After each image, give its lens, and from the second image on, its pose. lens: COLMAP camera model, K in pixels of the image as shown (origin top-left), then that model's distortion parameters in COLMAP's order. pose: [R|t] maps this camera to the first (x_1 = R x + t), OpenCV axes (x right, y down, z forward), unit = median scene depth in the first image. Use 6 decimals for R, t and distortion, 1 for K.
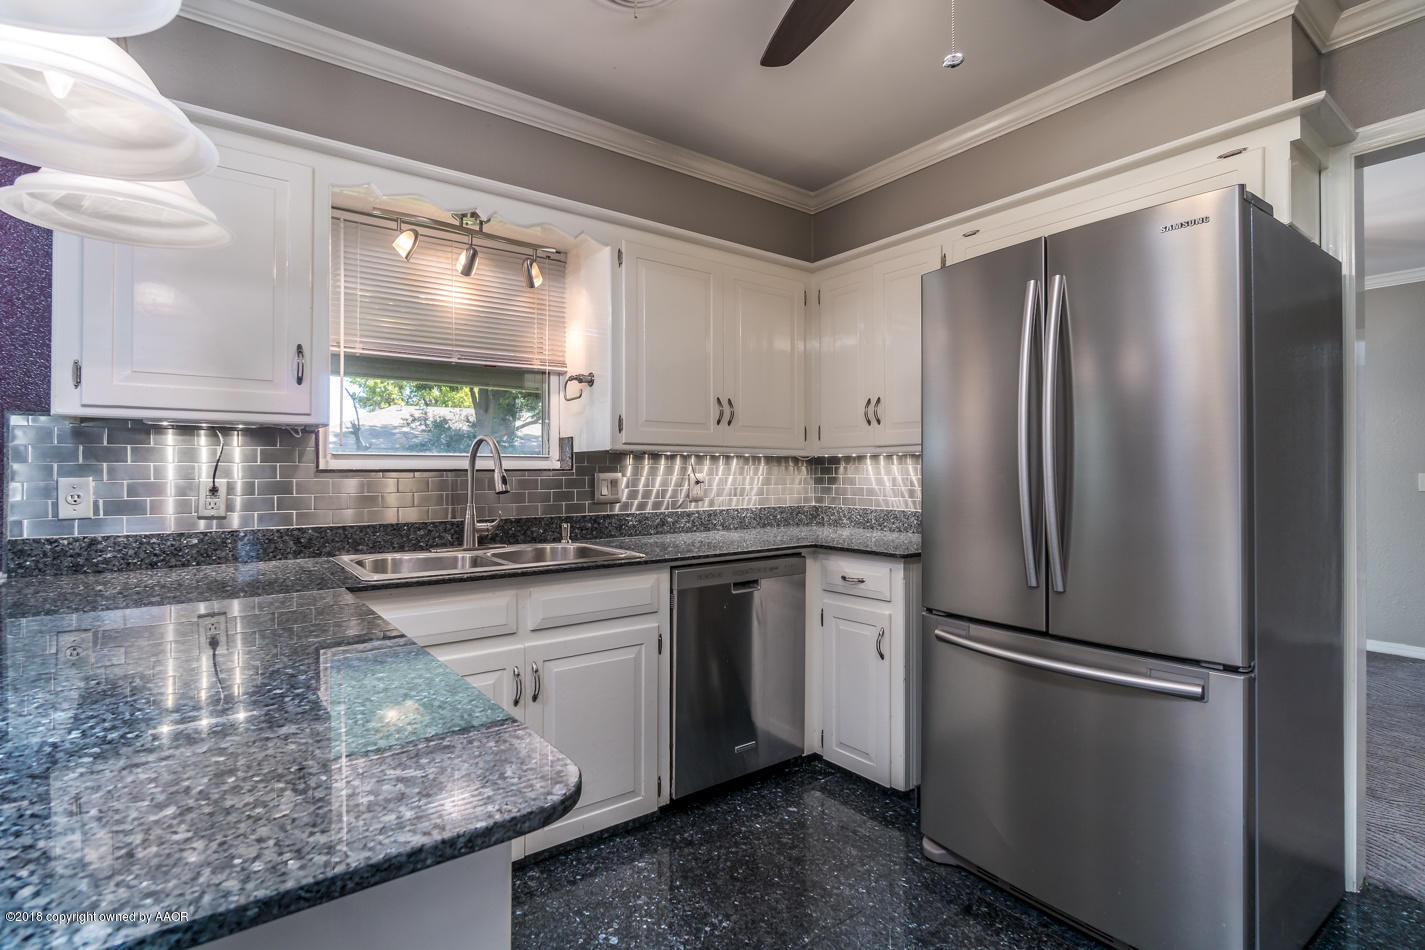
lens RADIAL K [[704.4, 0, 720.5], [0, 704.4, 473.4], [0, 0, 1]] dist [-0.002441, -0.000561]
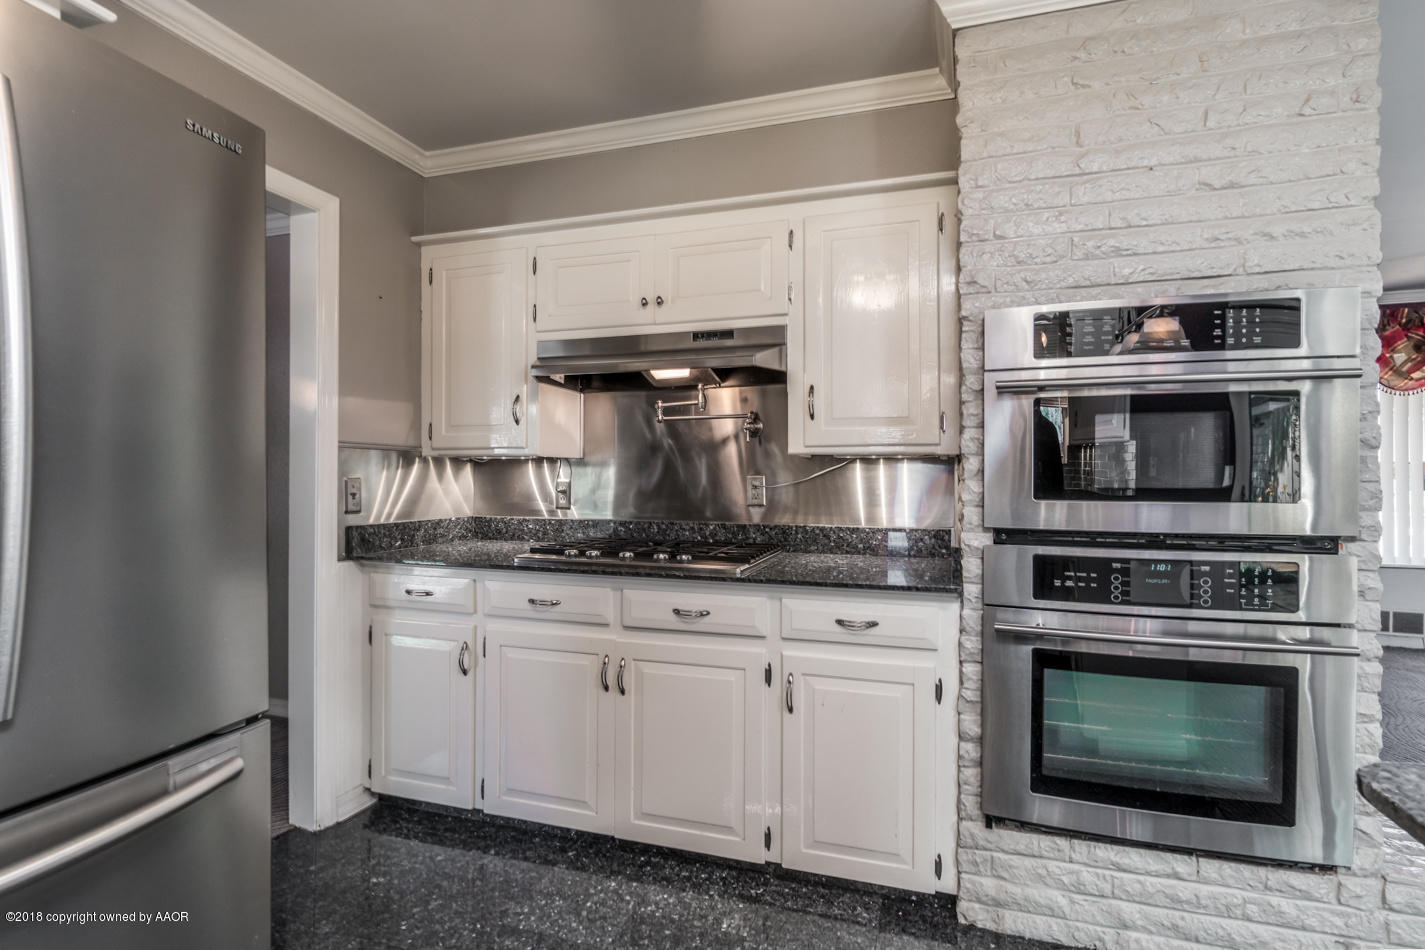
lens RADIAL K [[704.4, 0, 720.5], [0, 704.4, 473.4], [0, 0, 1]] dist [-0.002441, -0.000561]
pose [[0.820173, 0.000770, 0.572115, -0.113752], [0.001400, 0.999993, -0.003354, -0.002658], [-0.572114, 0.003552, 0.820166, 0.144407]]
